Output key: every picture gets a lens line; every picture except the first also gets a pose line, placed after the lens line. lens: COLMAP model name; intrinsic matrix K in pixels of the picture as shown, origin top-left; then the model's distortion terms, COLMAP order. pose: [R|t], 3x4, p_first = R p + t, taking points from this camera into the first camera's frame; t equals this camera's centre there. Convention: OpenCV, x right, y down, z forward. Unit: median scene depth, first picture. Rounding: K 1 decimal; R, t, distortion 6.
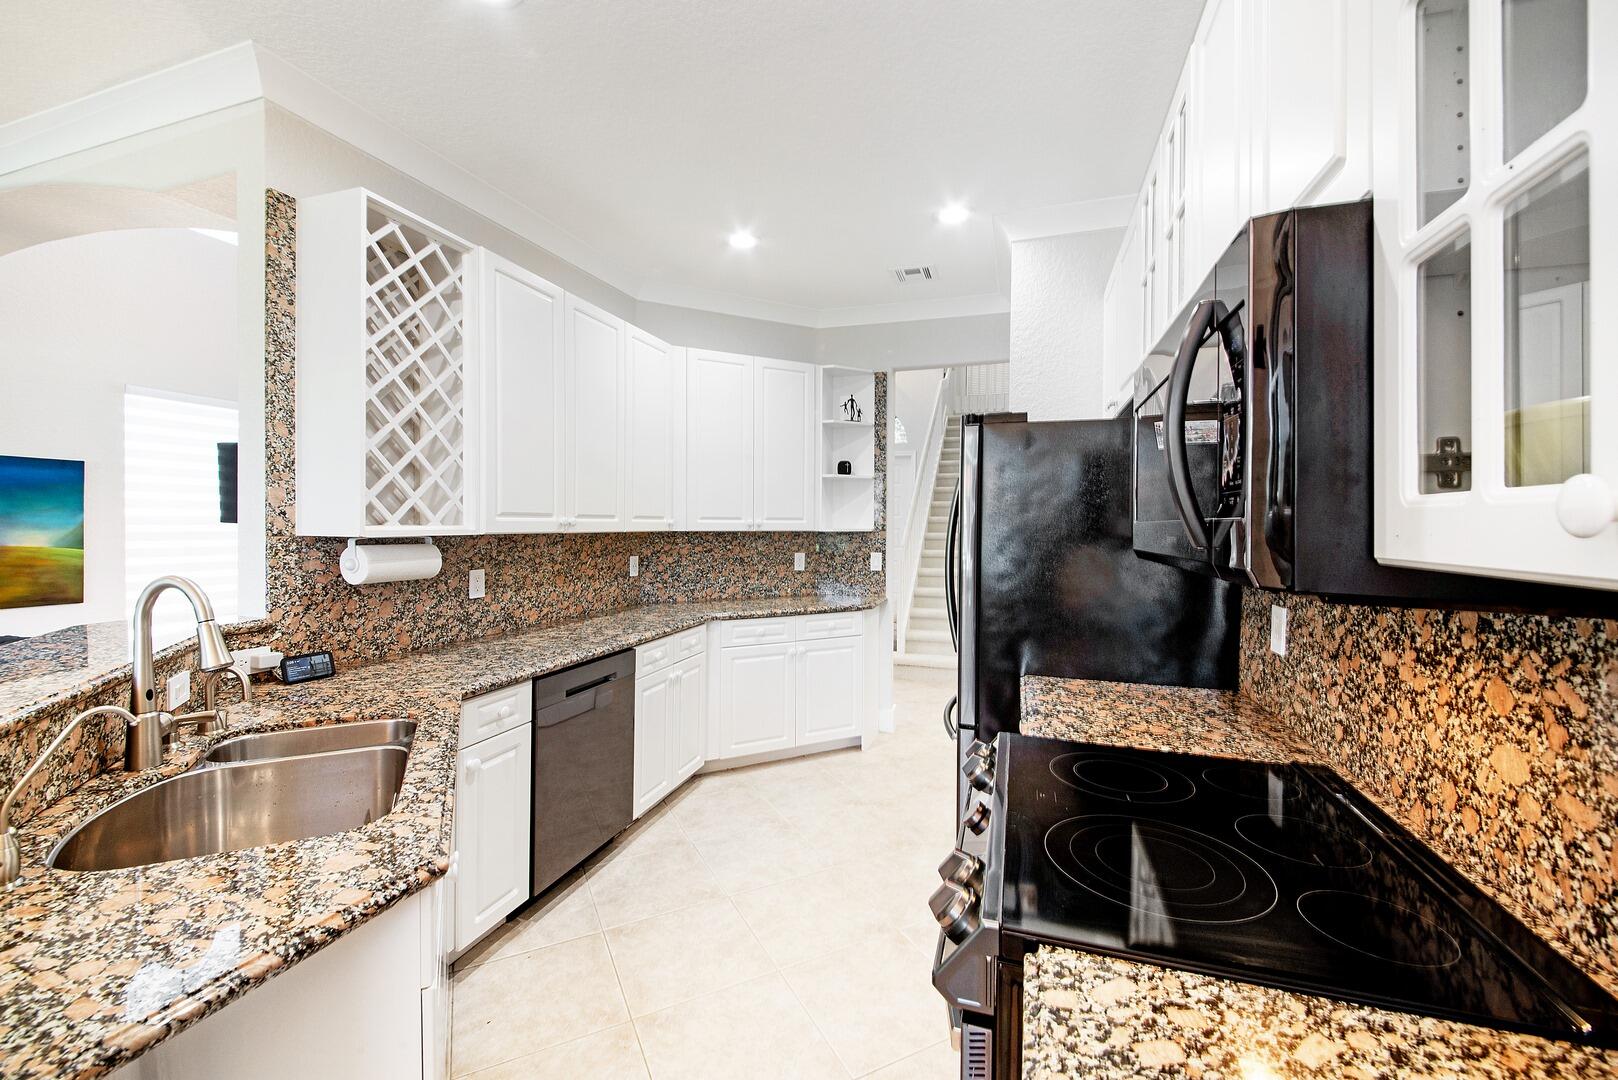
lens RADIAL K [[642.3, 0, 811.7], [0, 642.3, 529.5], [0, 0, 1]] dist [-0.001054, -0.000458]
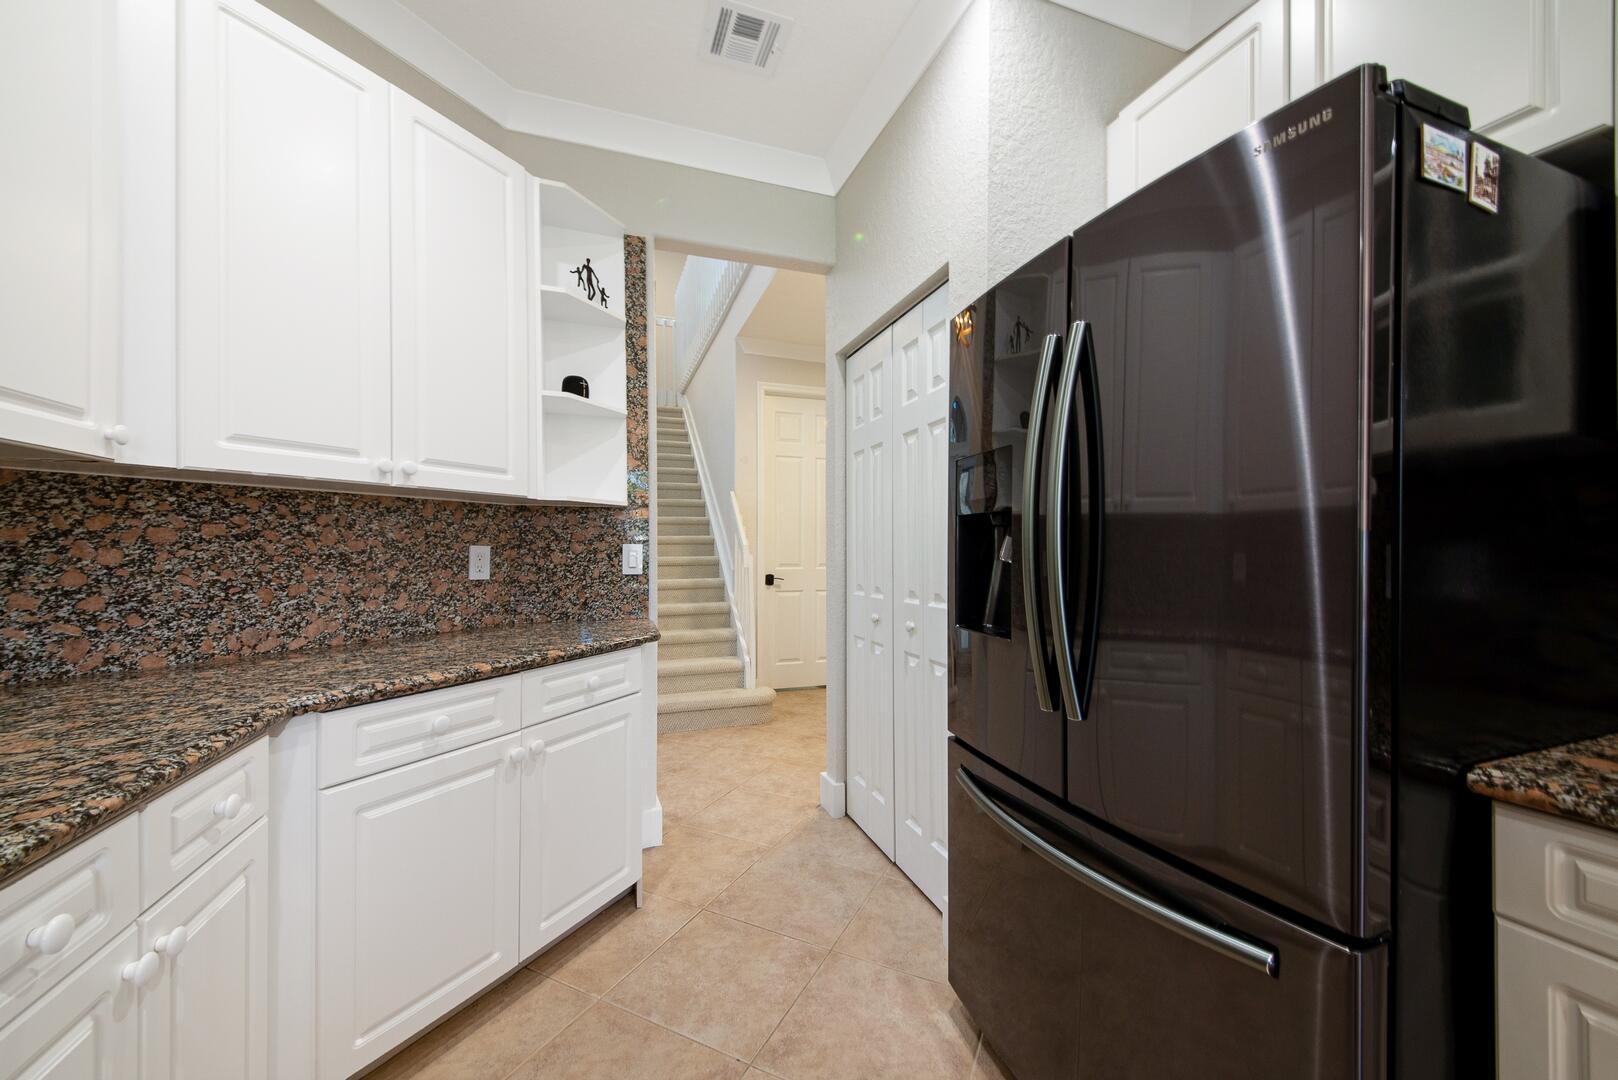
lens RADIAL K [[599.7, 0, 802.8], [0, 599.7, 552.3], [0, 0, 1]] dist [-0.017609, -0.000324]
pose [[0.798426, -0.008668, 0.602031, -0.118823], [0.011577, 0.999933, -0.000956, 0.054400], [-0.601982, 0.007733, 0.798472, 0.556198]]
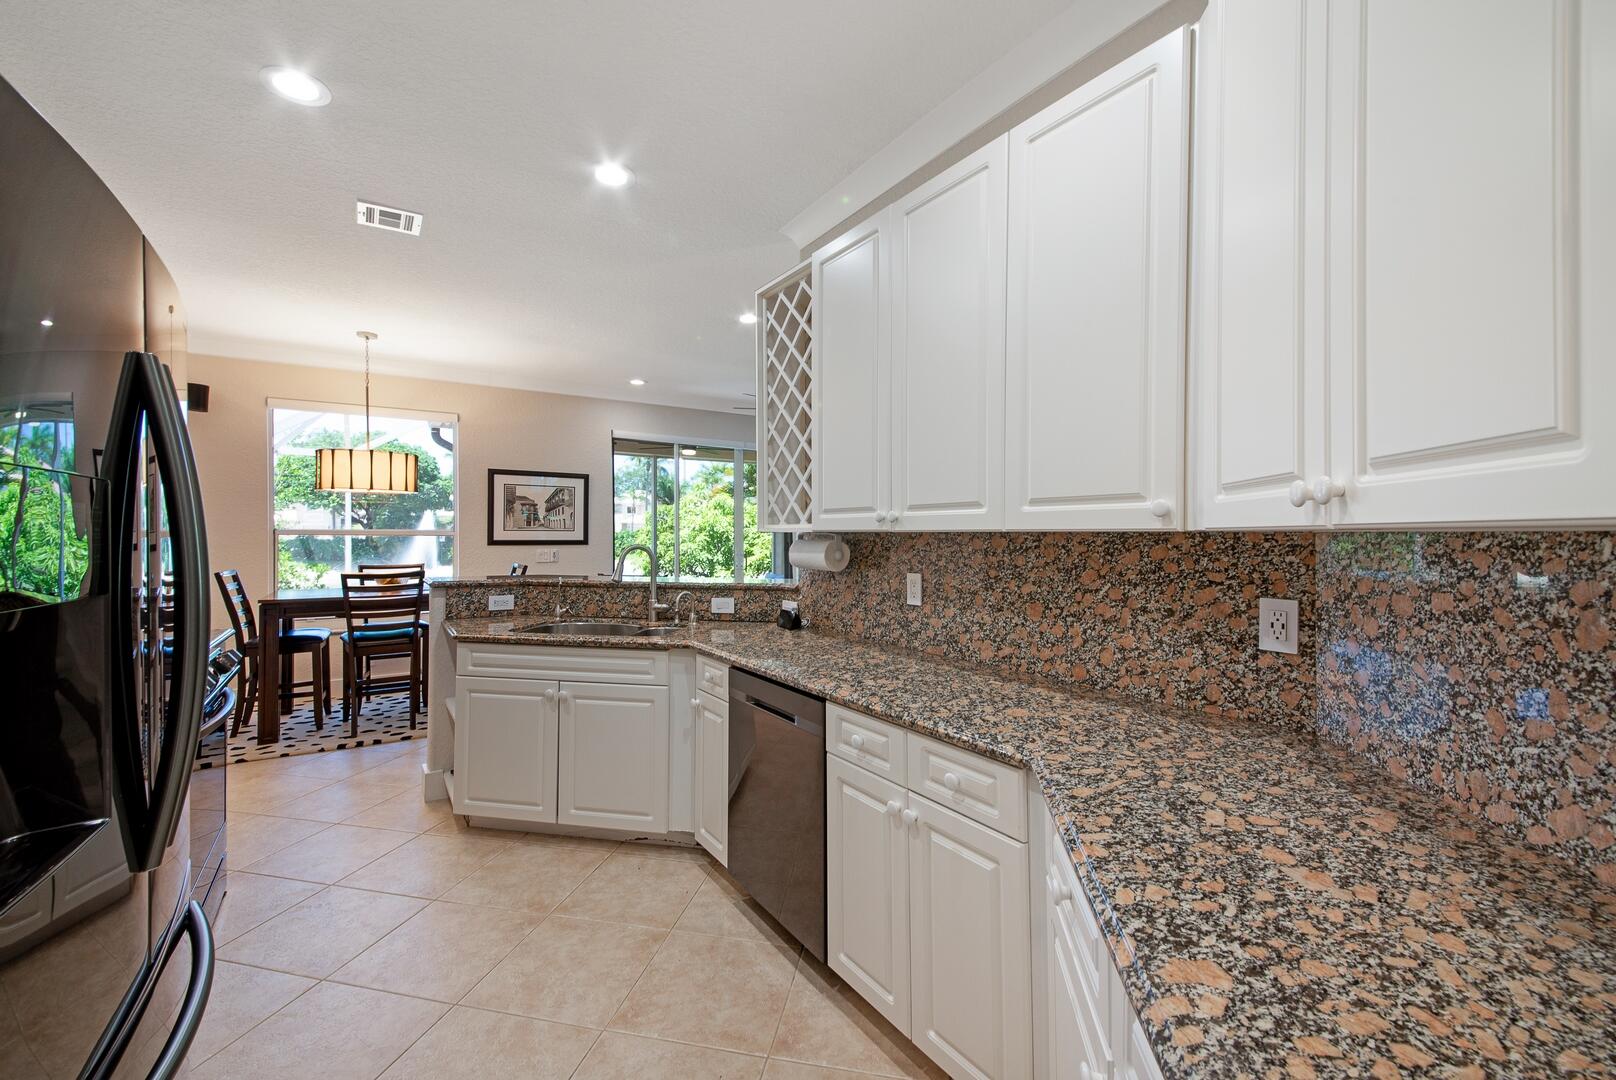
lens RADIAL K [[648.3, 0, 808.0], [0, 648.3, 540.0], [0, 0, 1]] dist [0.024676, -0.027177]
pose [[-0.614853, 0.001961, -0.788639, 0.208637], [-0.011528, 0.999868, 0.011474, 0.005803], [0.788557, 0.016146, -0.614749, 1.075991]]
